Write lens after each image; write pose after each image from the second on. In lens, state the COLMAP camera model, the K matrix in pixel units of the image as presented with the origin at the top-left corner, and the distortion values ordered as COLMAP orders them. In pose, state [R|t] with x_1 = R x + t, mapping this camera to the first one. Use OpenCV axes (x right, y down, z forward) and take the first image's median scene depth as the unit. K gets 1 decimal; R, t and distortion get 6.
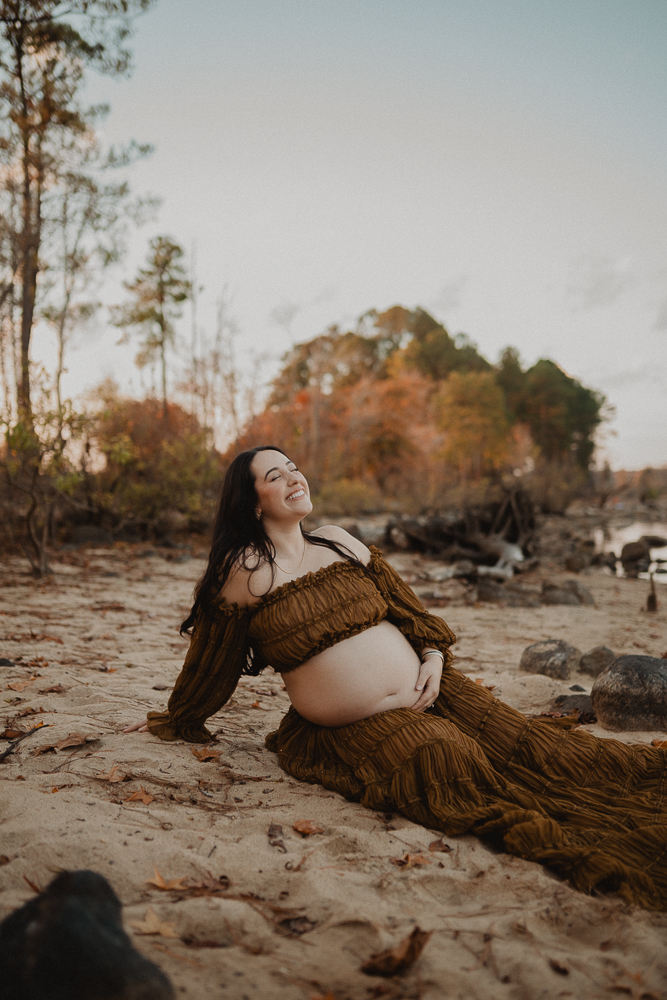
lens RADIAL K [[1003.1, 0, 333.5], [0, 1003.1, 500.0], [0, 0, 1]] dist [-0.059279, 0.181547]
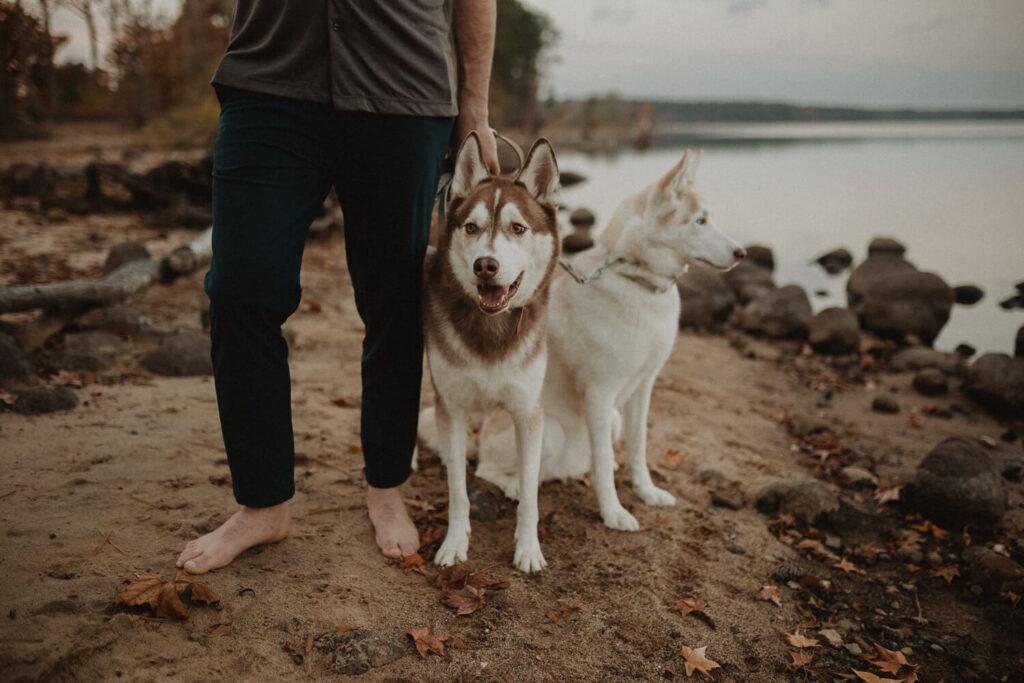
lens RADIAL K [[1000.8, 0, 512.0], [0, 1000.8, 341.5], [0, 0, 1]] dist [-0.028502, 0.035175]
pose [[0.974545, -0.047735, 0.219050, 0.064769], [0.001042, 0.978023, 0.208494, 0.001043], [-0.224188, -0.202959, 0.953178, 0.135433]]
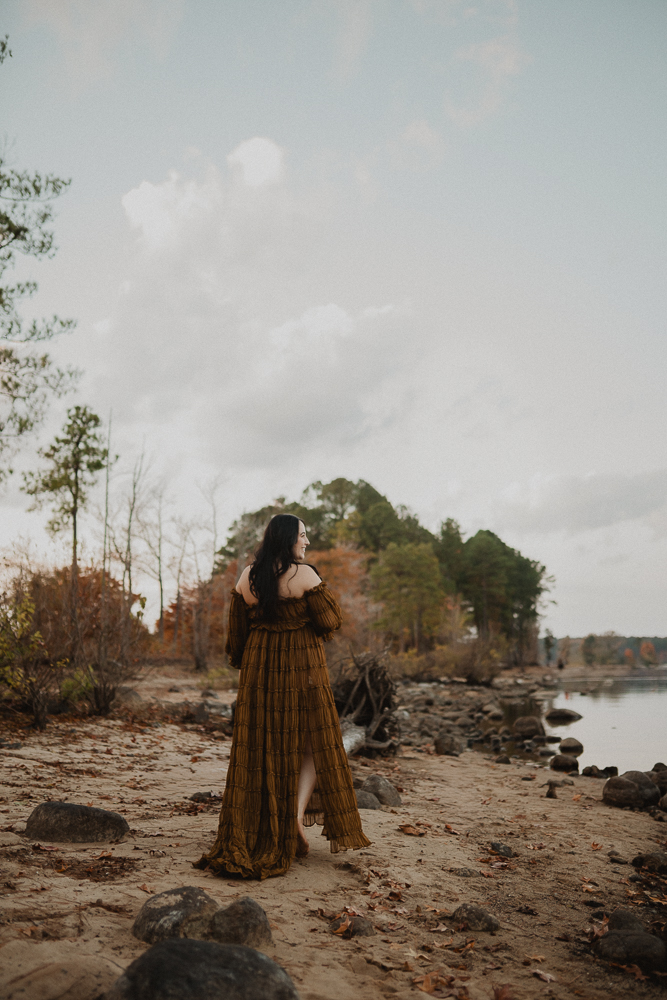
lens RADIAL K [[977.3, 0, 333.5], [0, 977.3, 500.0], [0, 0, 1]] dist [-0.028502, 0.035175]
pose [[0.998837, 0.010851, 0.046975, 0.039599], [-0.002756, 0.985601, -0.169067, -0.003462], [-0.048134, 0.168741, 0.984485, 0.029073]]
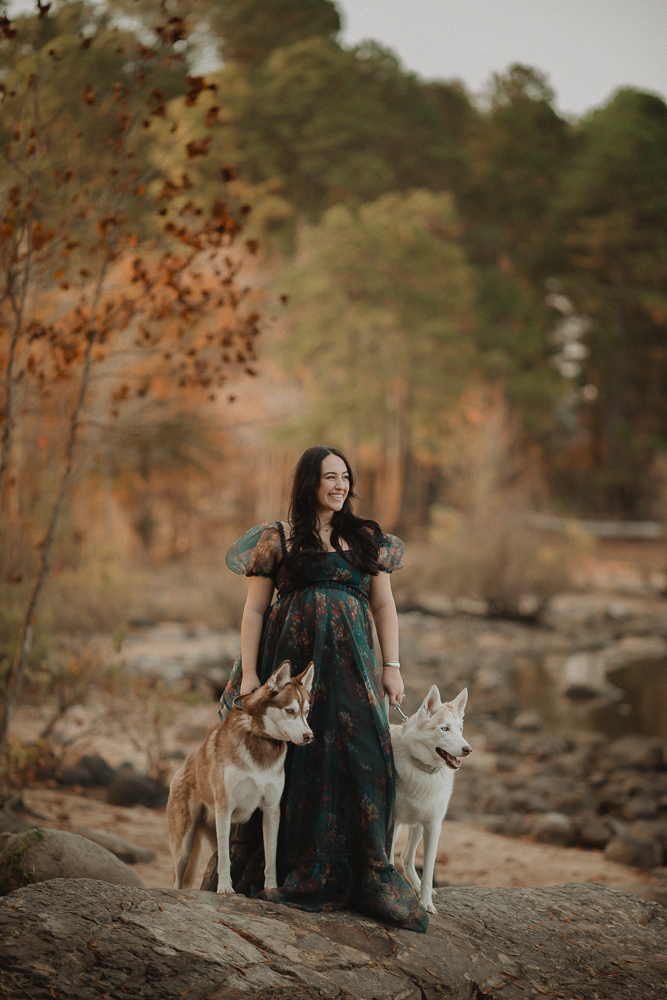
lens RADIAL K [[3674.6, 0, 333.5], [0, 3674.6, 500.0], [0, 0, 1]] dist [0.253538, -0.377834]
pose [[0.993579, 0.024249, 0.110512, -0.081893], [-0.024479, 0.999700, 0.000724, -0.060617], [-0.110462, -0.003424, 0.993874, -1.028601]]
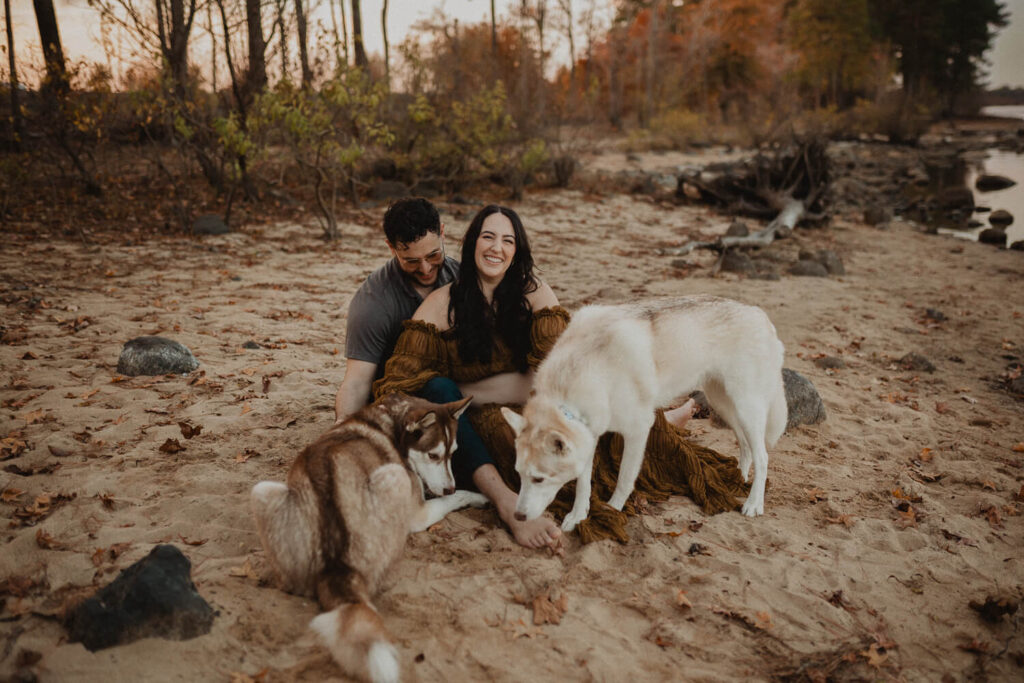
lens RADIAL K [[1000.8, 0, 512.0], [0, 1000.8, 341.5], [0, 0, 1]] dist [-0.028502, 0.035175]
pose [[0.985728, 0.035935, -0.164465, 0.023164], [0.000752, 0.976003, 0.217758, -0.013337], [0.168343, -0.214774, 0.962046, -0.018579]]
